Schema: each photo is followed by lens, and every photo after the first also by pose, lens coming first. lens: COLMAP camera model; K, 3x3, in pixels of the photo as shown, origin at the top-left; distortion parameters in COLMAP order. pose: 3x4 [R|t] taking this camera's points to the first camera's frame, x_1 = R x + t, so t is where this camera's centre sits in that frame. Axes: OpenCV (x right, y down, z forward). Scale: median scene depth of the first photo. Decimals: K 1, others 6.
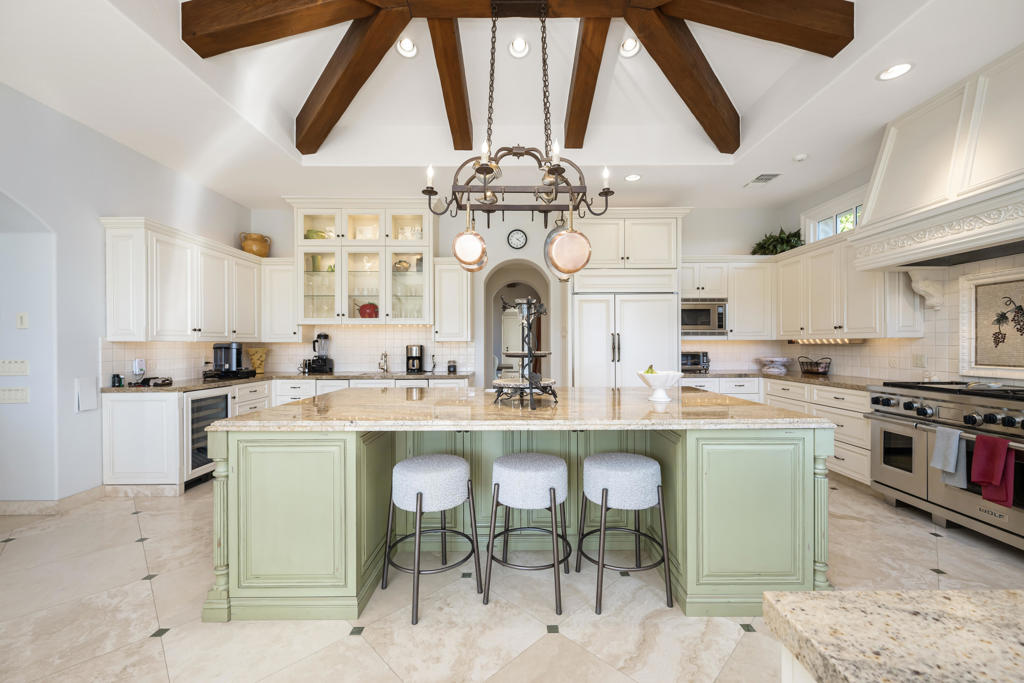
lens RADIAL K [[407.9, 0, 517.9], [0, 407.9, 341.4], [0, 0, 1]] dist [0.004079, 0.000010]
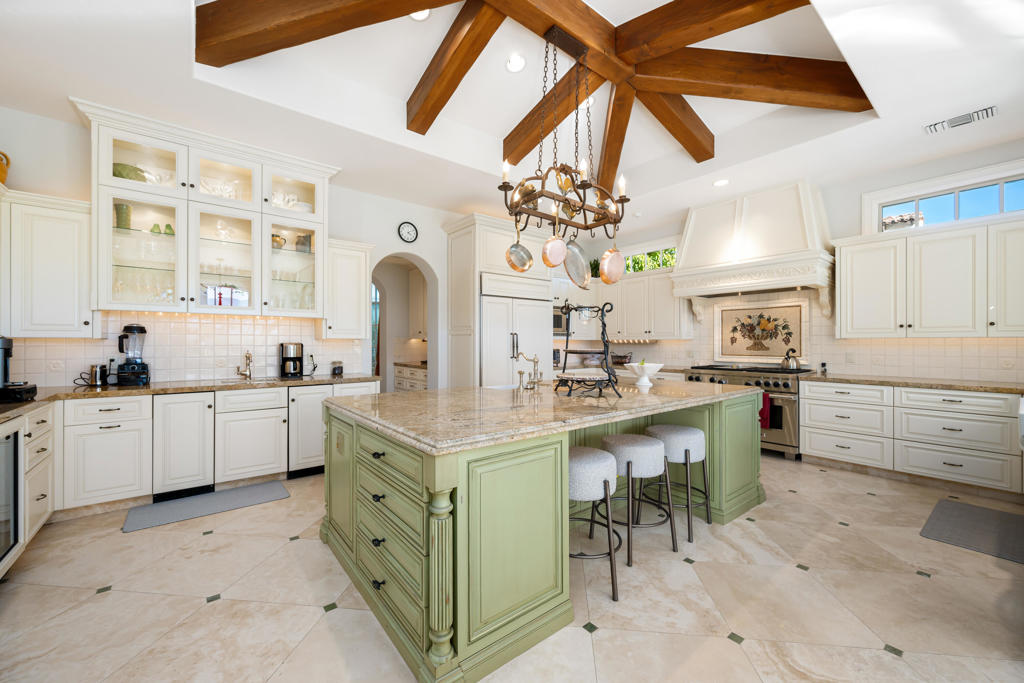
lens RADIAL K [[398.9, 0, 512.0], [0, 398.9, 341.5], [0, 0, 1]] dist [-0.000139, -0.000150]
pose [[0.787253, 0.005357, 0.616607, -0.447018], [-0.007090, 0.999975, 0.000365, 0.002680], [-0.616589, -0.004659, 0.787271, 0.136042]]
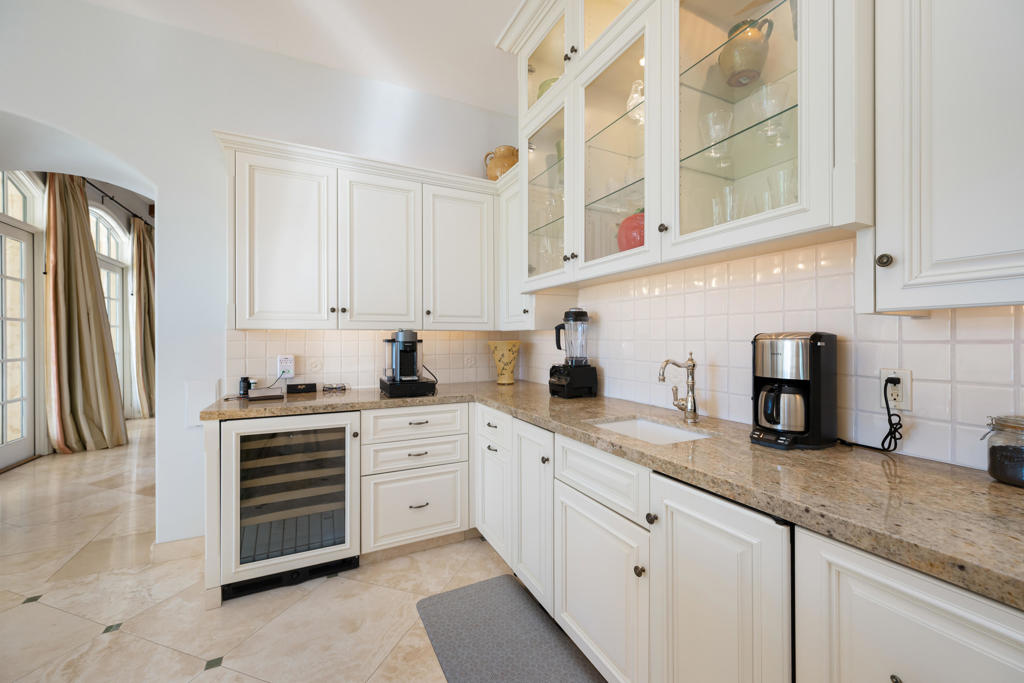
lens RADIAL K [[407.9, 0, 517.9], [0, 407.9, 341.4], [0, 0, 1]] dist [0.004079, 0.000010]
pose [[0.436115, 0.007907, -0.899856, -0.113976], [0.008887, 0.999875, 0.013093, 0.010604], [0.899847, -0.013707, 0.435990, 0.843228]]
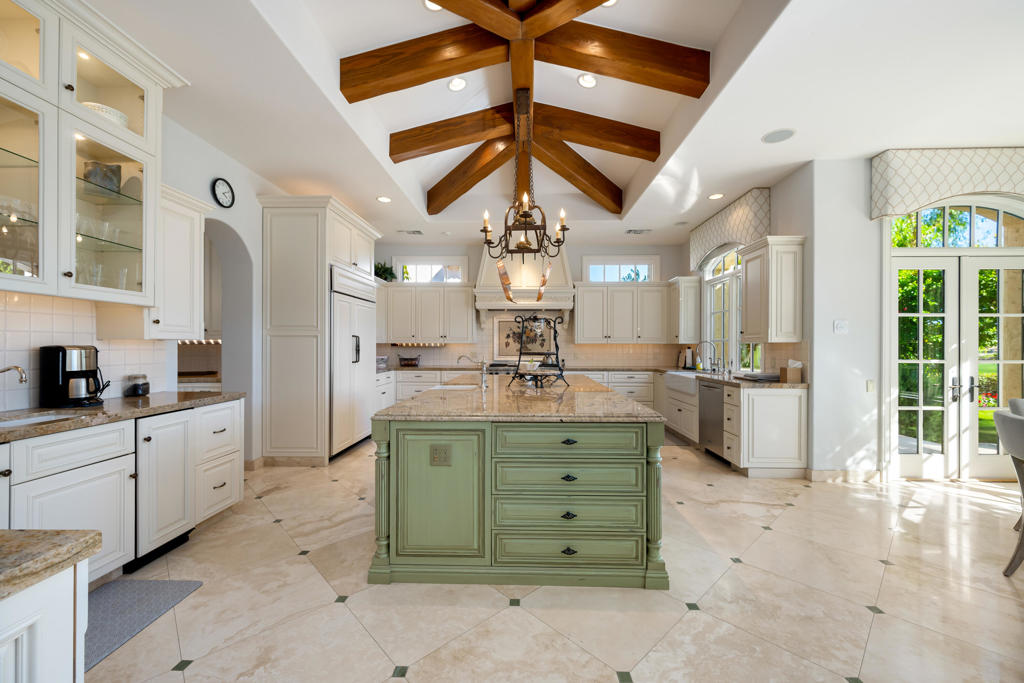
lens RADIAL K [[401.3, 0, 511.7], [0, 401.3, 346.0], [0, 0, 1]] dist [0.001863, -0.000053]
pose [[0.042232, 0.003918, 0.999100, -0.768509], [-0.009711, 0.999947, -0.003511, 0.006685], [-0.999061, -0.009554, 0.042268, 0.562996]]
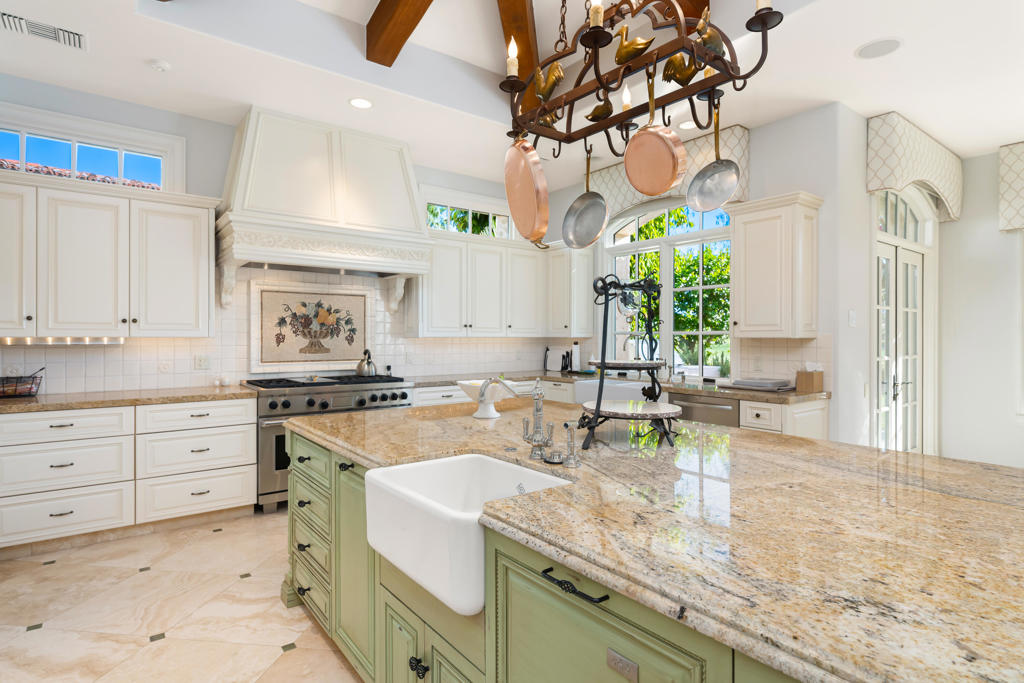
lens RADIAL K [[539.9, 0, 512.0], [0, 539.9, 341.5], [0, 0, 1]] dist [-0.002487, -0.000105]
pose [[-0.602516, -0.004868, 0.798092, -0.297960], [-0.004626, 0.999986, 0.002607, -0.004280], [-0.798093, -0.002121, -0.602530, 0.902750]]
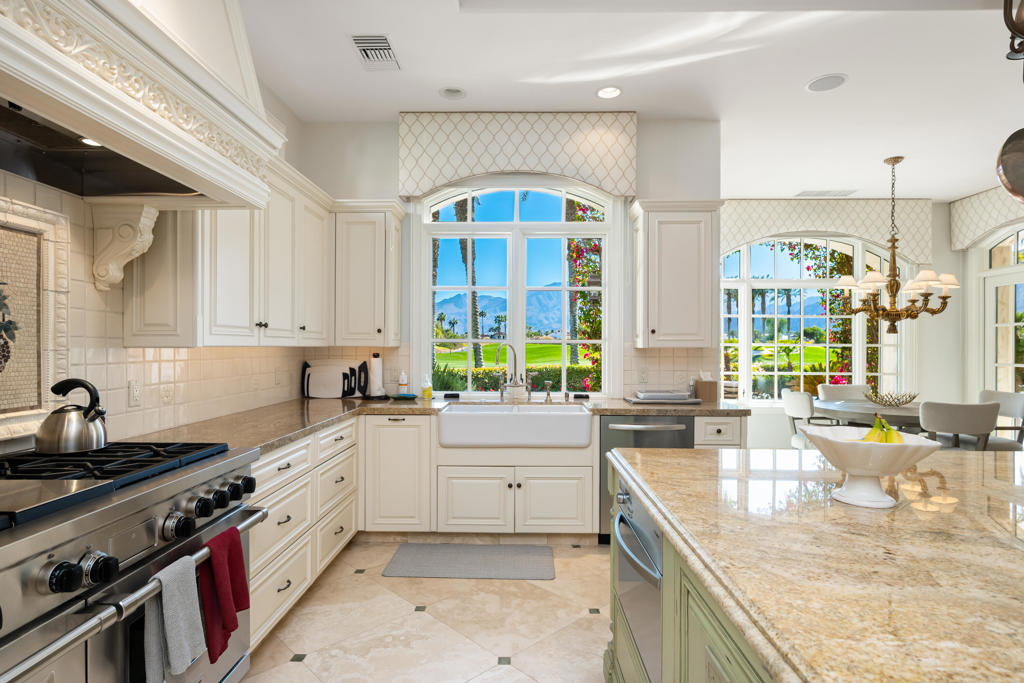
lens RADIAL K [[539.9, 0, 512.0], [0, 539.9, 341.5], [0, 0, 1]] dist [-0.002487, -0.000105]
pose [[-0.999726, 0.000830, 0.023382, 0.388206], [0.000462, 0.999876, -0.015747, -0.005951], [-0.023393, -0.015732, -0.999603, 0.878184]]
